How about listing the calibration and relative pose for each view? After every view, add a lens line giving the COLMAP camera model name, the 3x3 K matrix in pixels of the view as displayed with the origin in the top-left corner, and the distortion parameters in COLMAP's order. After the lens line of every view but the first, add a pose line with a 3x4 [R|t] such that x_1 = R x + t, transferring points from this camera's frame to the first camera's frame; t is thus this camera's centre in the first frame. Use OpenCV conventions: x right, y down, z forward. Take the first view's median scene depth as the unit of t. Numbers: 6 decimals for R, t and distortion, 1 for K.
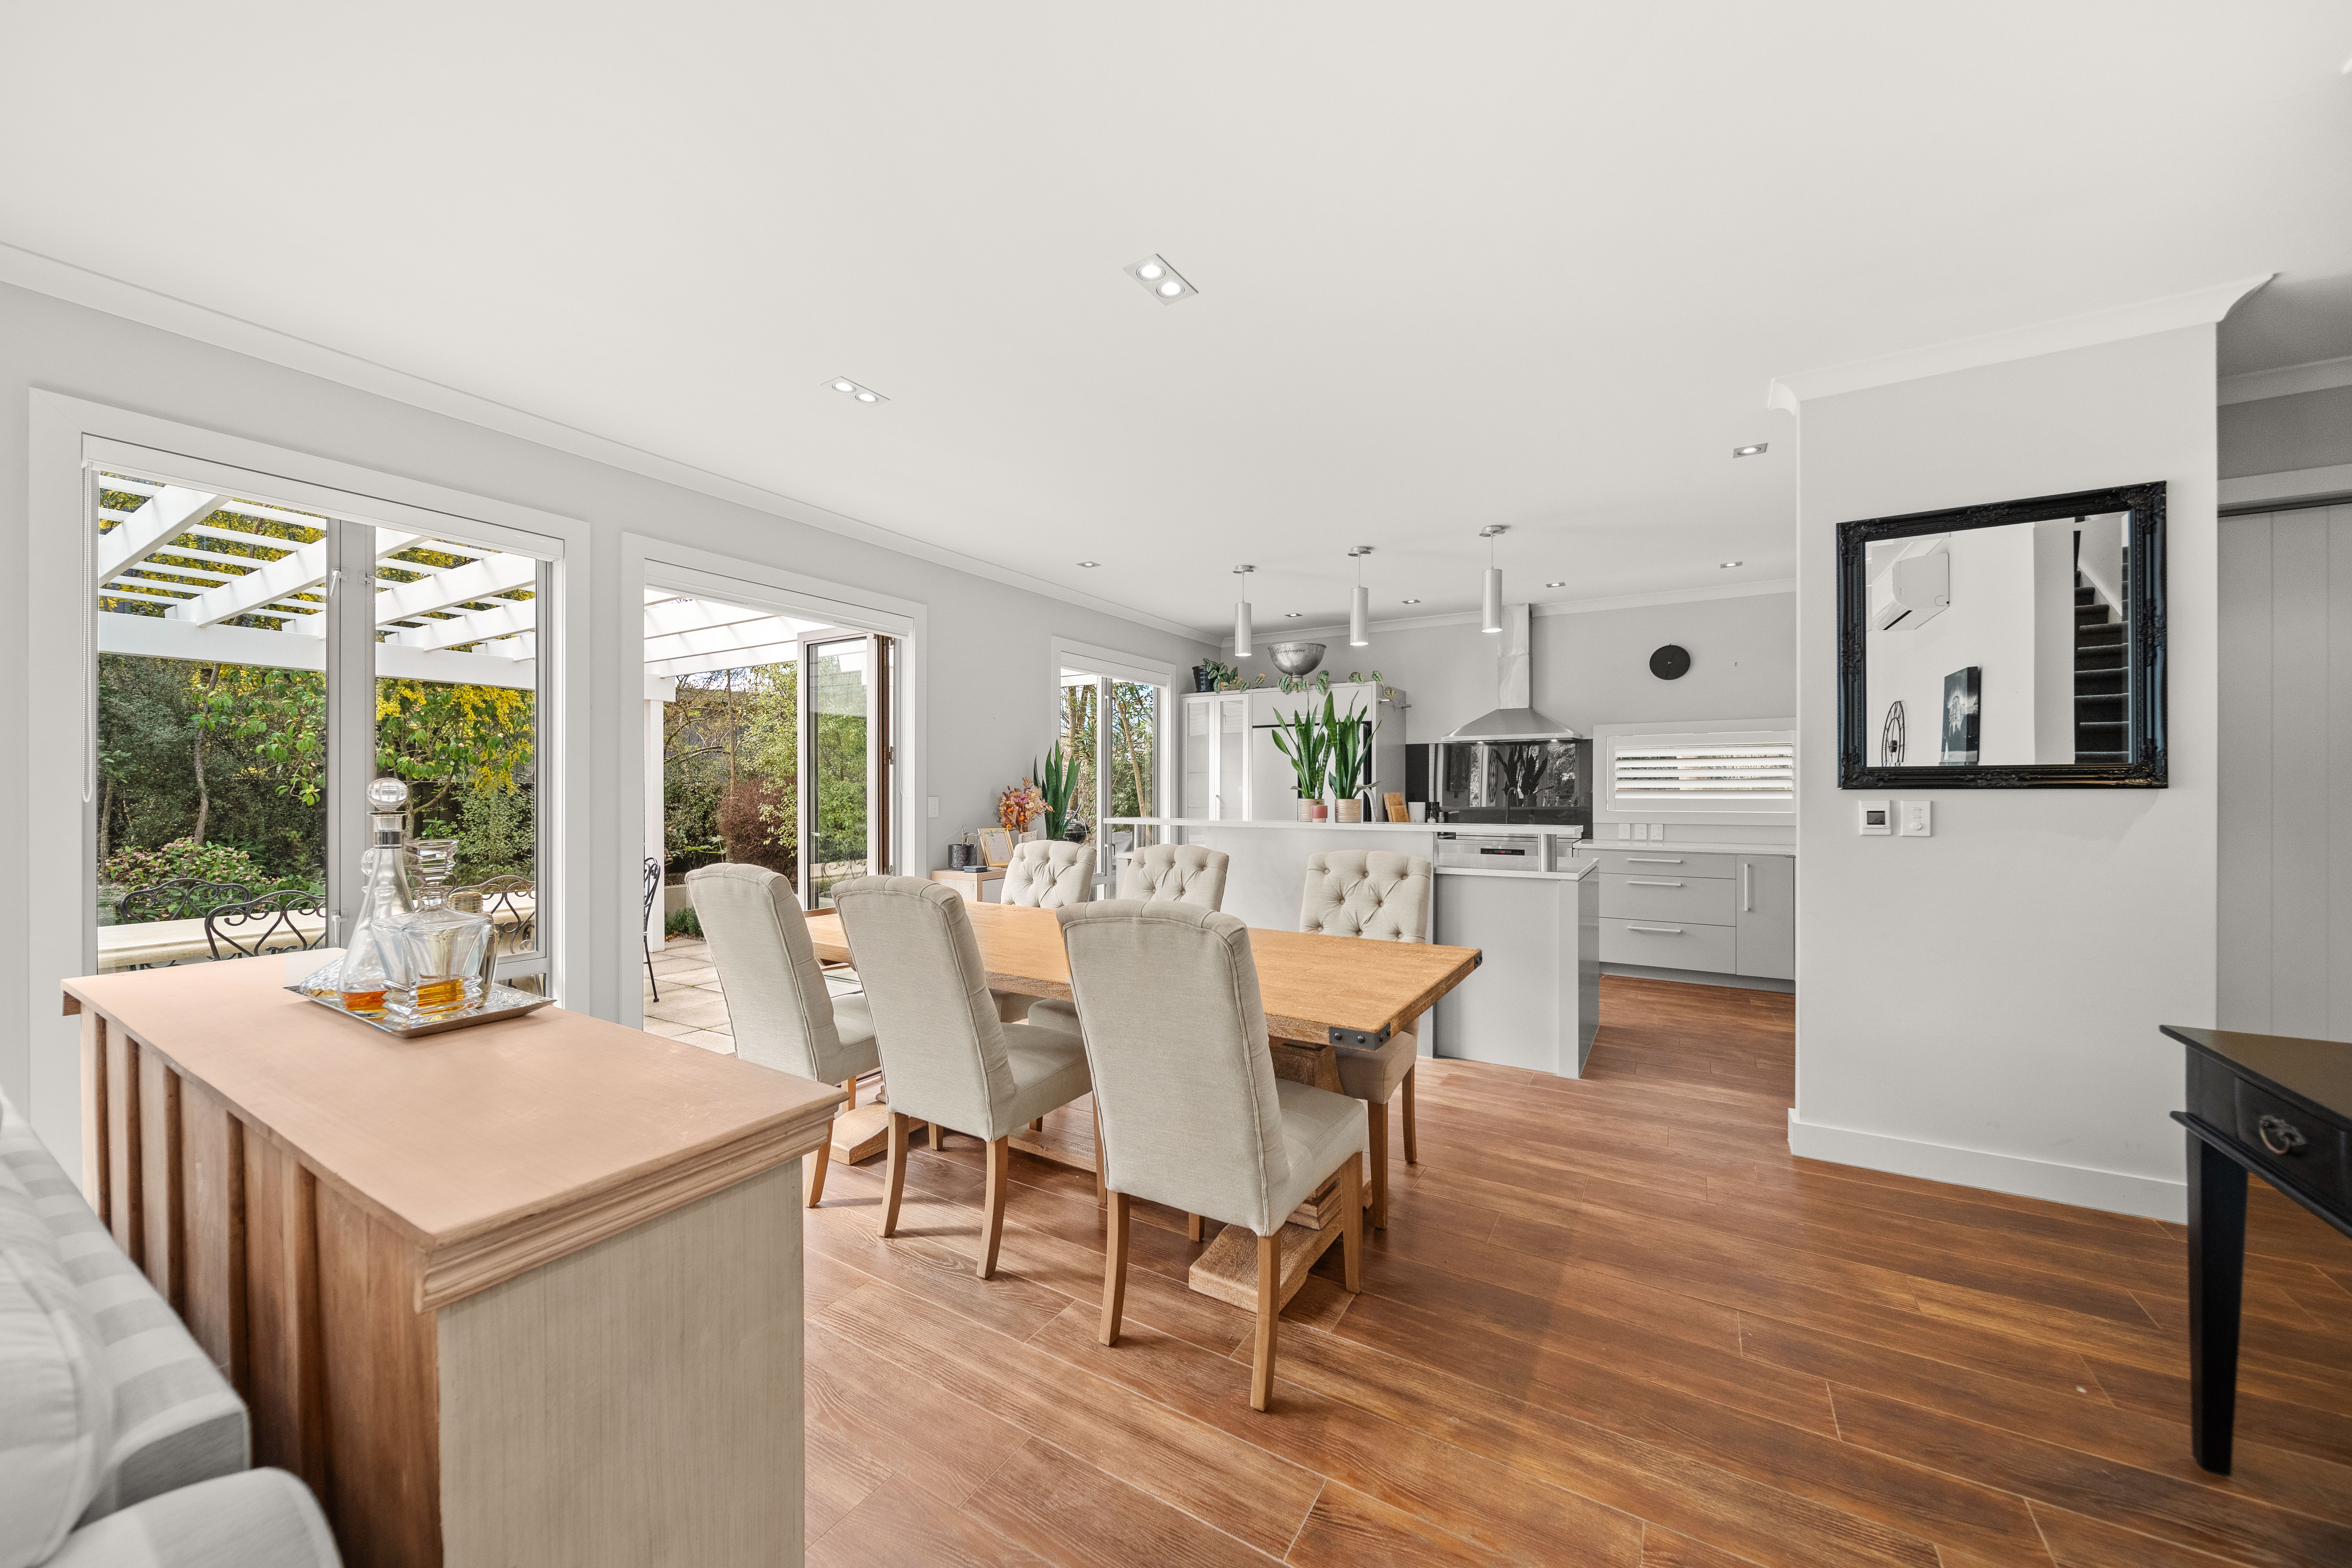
lens RADIAL K [[838.9, 0, 1157.0], [0, 838.9, 791.9], [0, 0, 1]] dist [0.000313, 0.000039]
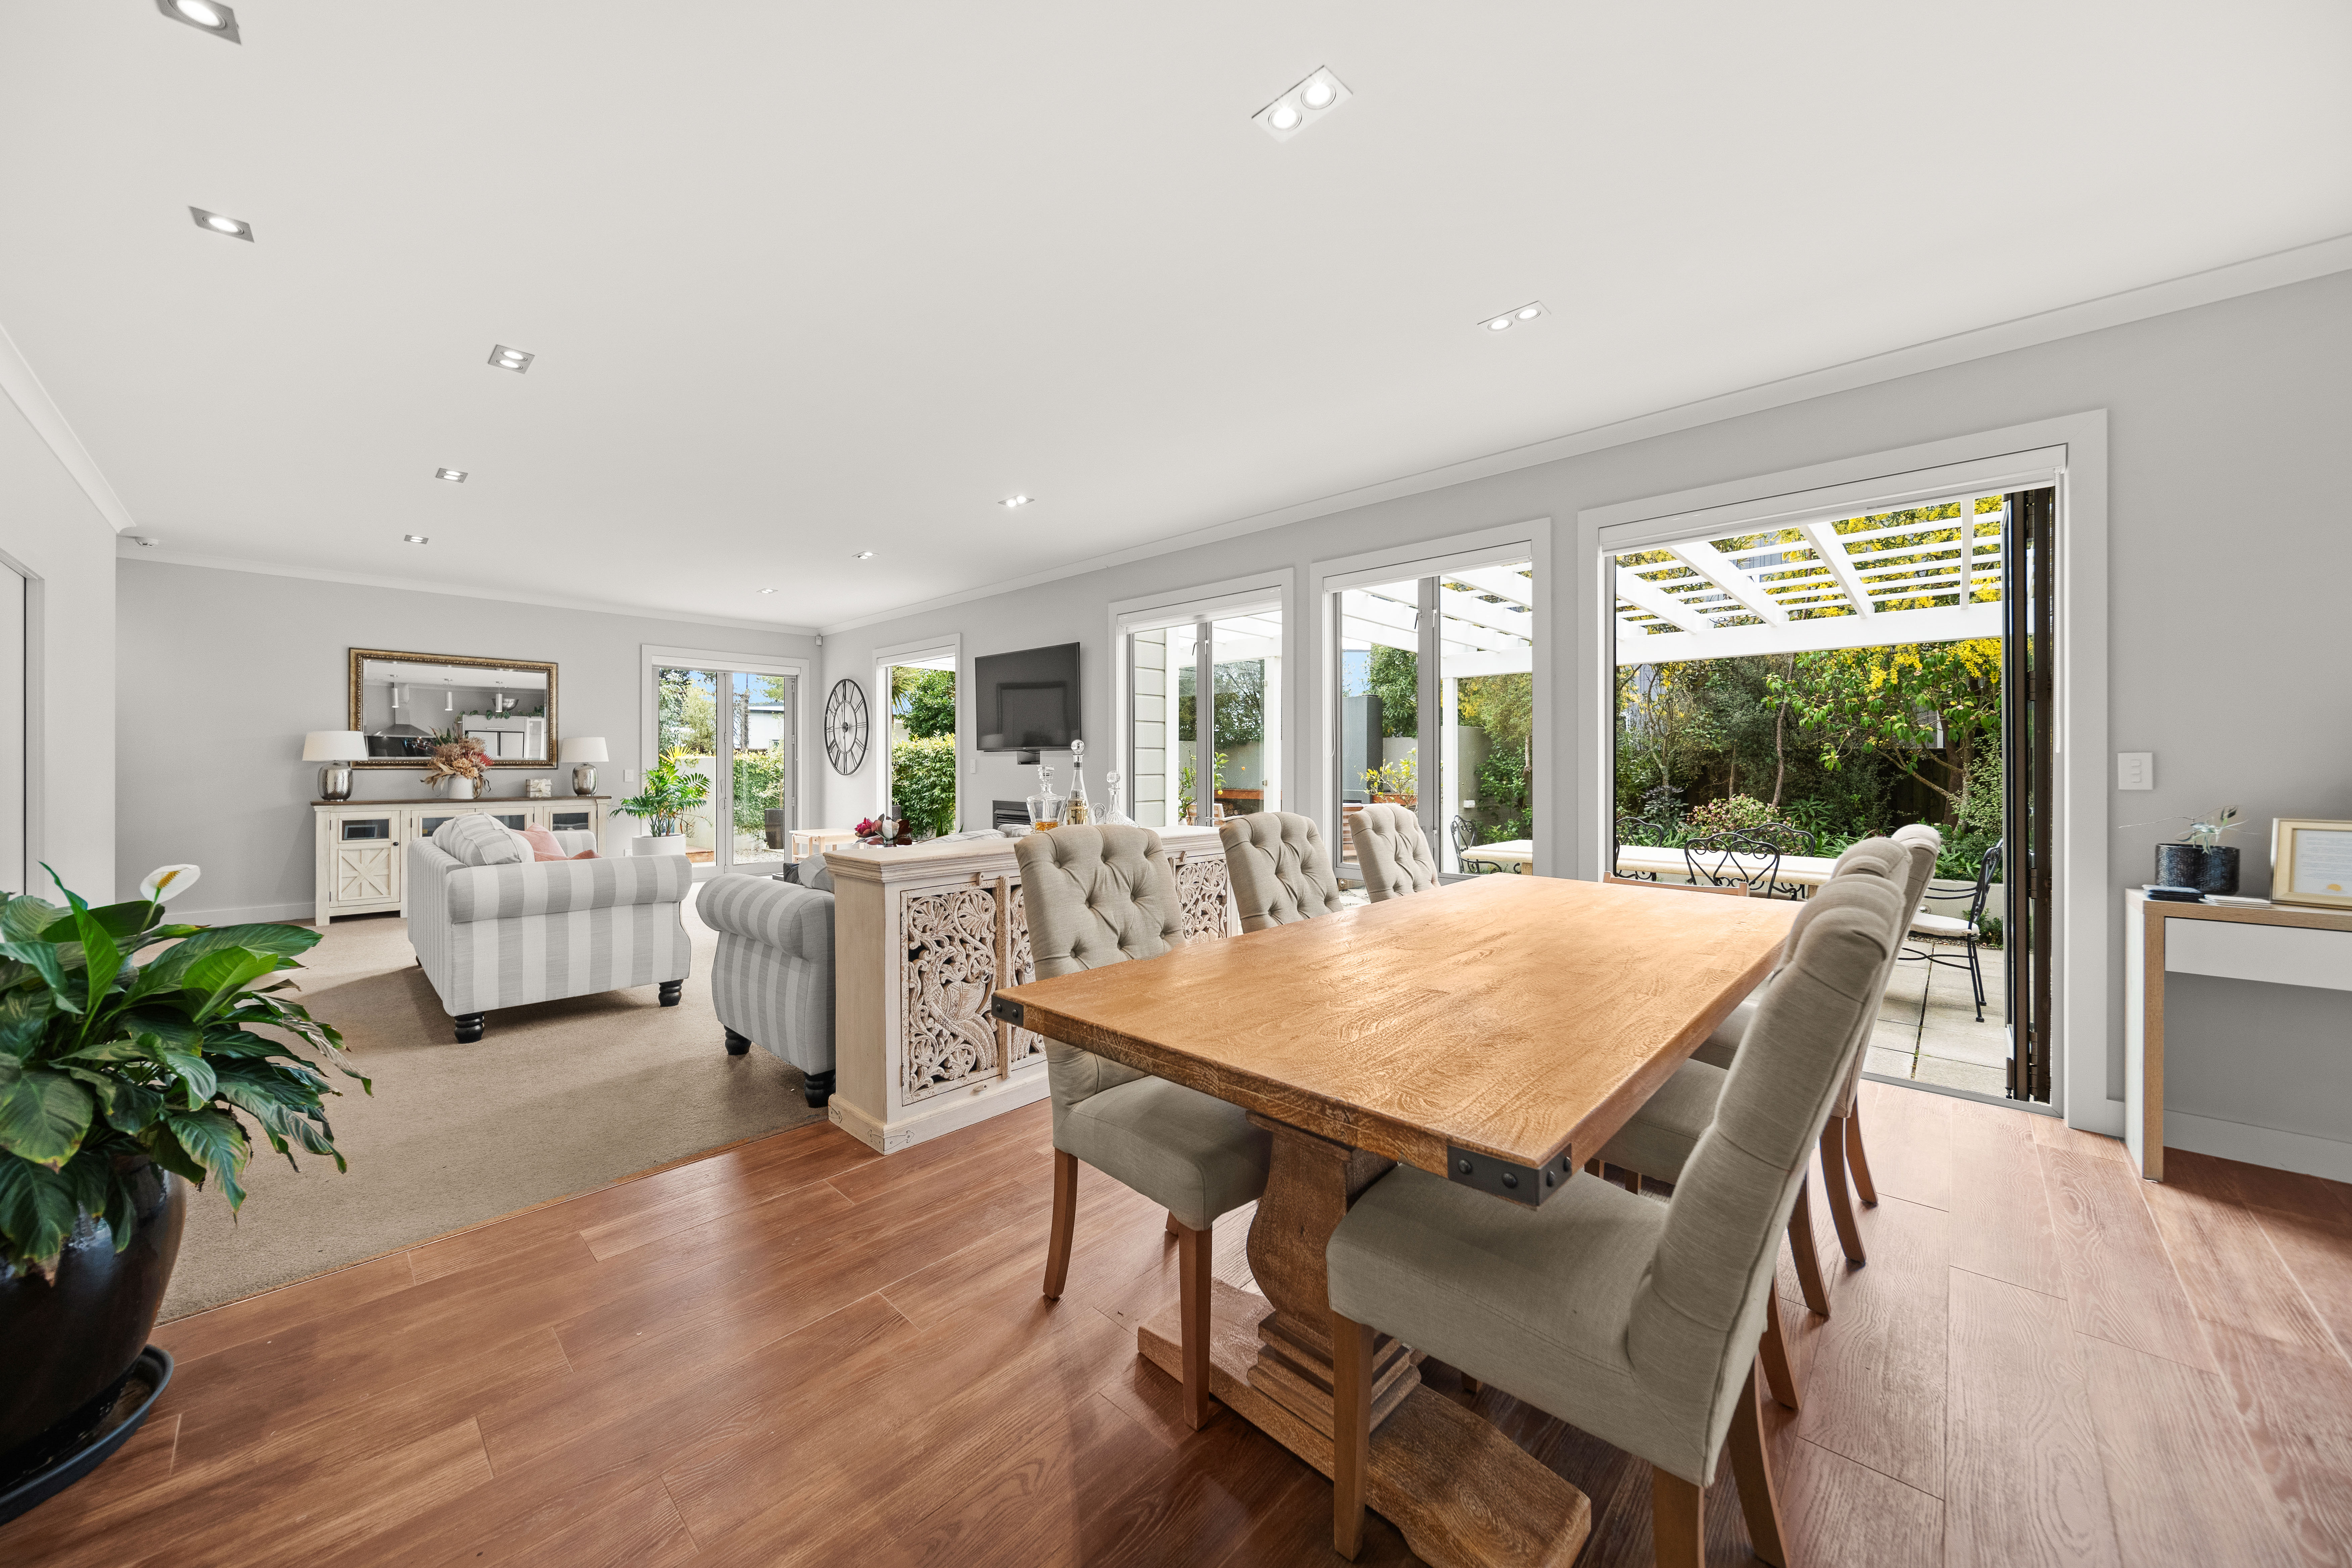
lens RADIAL K [[844.0, 0, 1180.3], [0, 844.0, 781.2], [0, 0, 1]] dist [-0.001071, -0.000164]
pose [[-0.191654, 0.021029, -0.981237, 0.402156], [0.000256, 0.999771, 0.021377, 0.013157], [0.981463, 0.003846, -0.191615, 0.503826]]
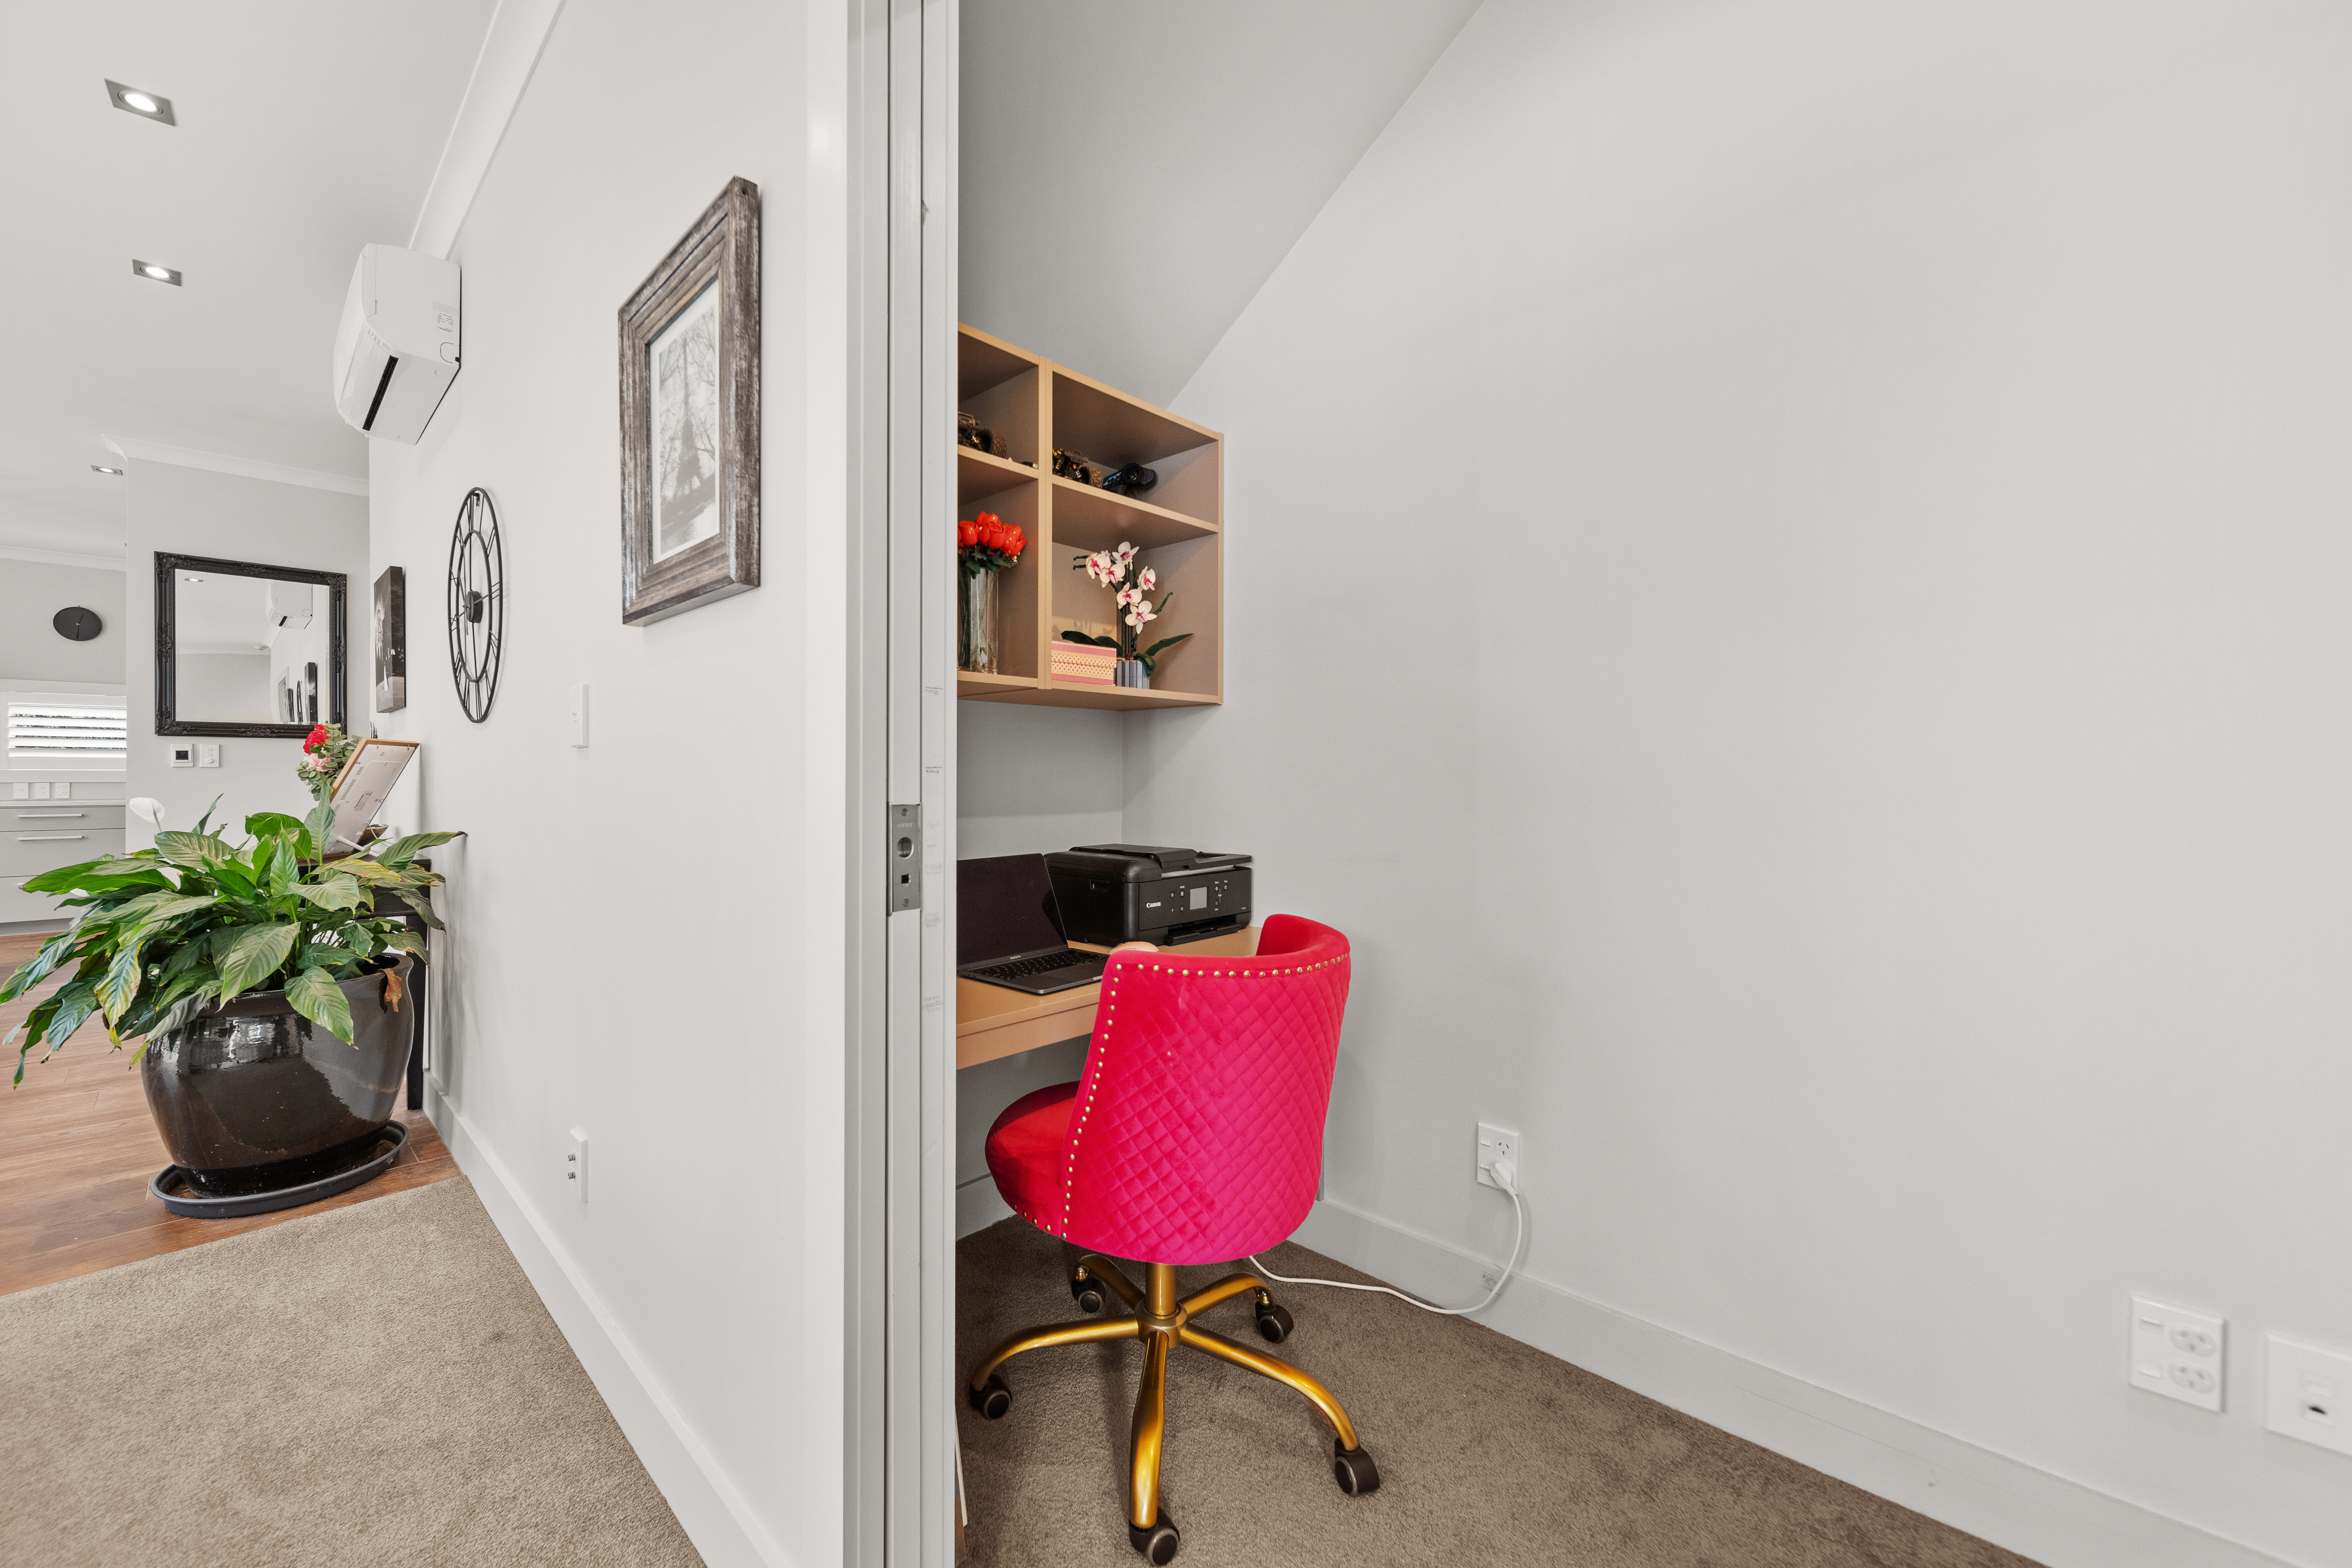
lens RADIAL K [[907.3, 0, 1015.1], [0, 907.3, 778.0], [0, 0, 1]] dist [-0.001281, -0.000088]
pose [[0.278748, -0.005103, 0.960351, -0.163012], [0.001022, 0.999987, 0.005017, 0.037522], [-0.960364, -0.000417, 0.278750, -0.504877]]
